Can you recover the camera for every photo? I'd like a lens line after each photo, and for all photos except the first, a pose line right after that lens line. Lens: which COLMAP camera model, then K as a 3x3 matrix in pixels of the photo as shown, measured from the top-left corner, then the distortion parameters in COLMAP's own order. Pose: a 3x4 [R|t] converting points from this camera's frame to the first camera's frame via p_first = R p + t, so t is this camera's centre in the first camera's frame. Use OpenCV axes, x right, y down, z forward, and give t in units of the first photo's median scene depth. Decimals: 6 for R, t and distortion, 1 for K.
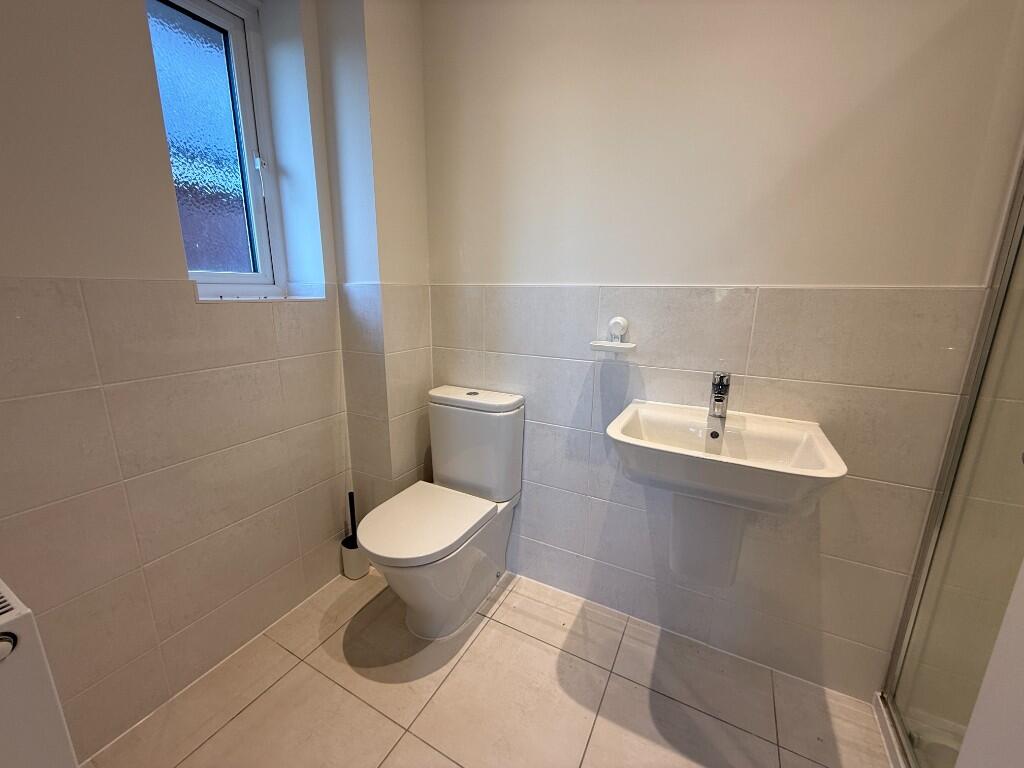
lens RADIAL K [[409.1, 0, 511.5], [0, 409.1, 385.1], [0, 0, 1]] dist [0.001773, -0.000471]
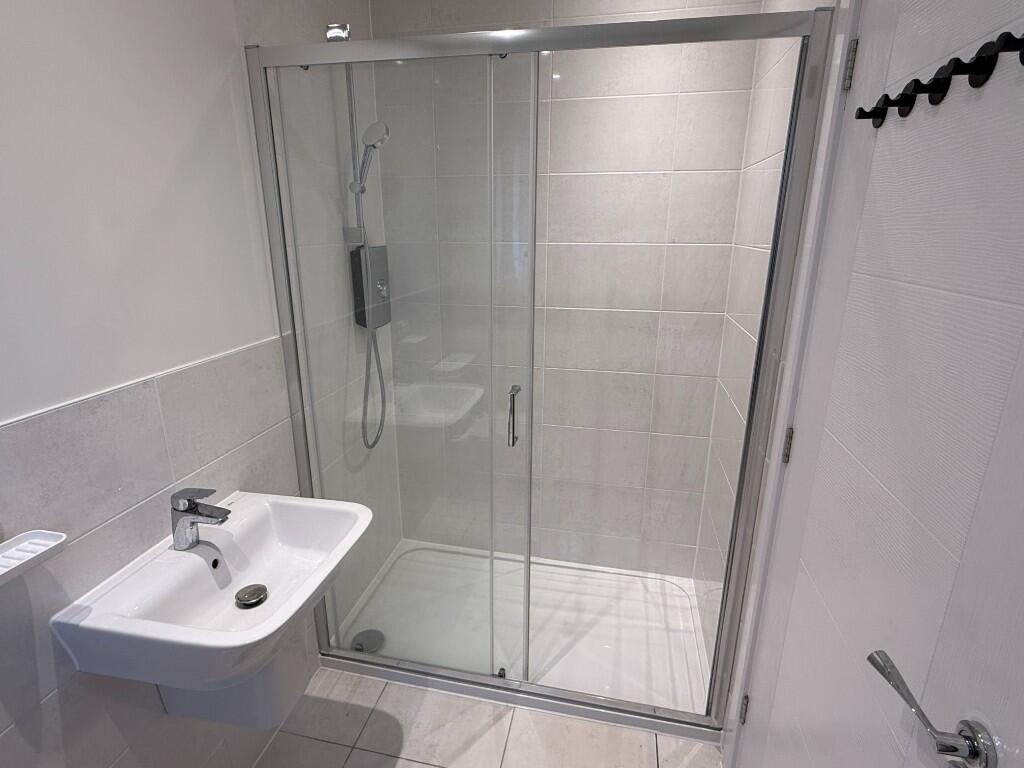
lens RADIAL K [[538.8, 0, 511.0], [0, 538.8, 384.3], [0, 0, 1]] dist [-0.001815, -0.000215]
pose [[-0.285782, -0.283914, 0.915271, -0.531239], [0.211958, 0.912721, 0.349304, -0.444921], [-0.934560, 0.293824, -0.200661, 0.578007]]
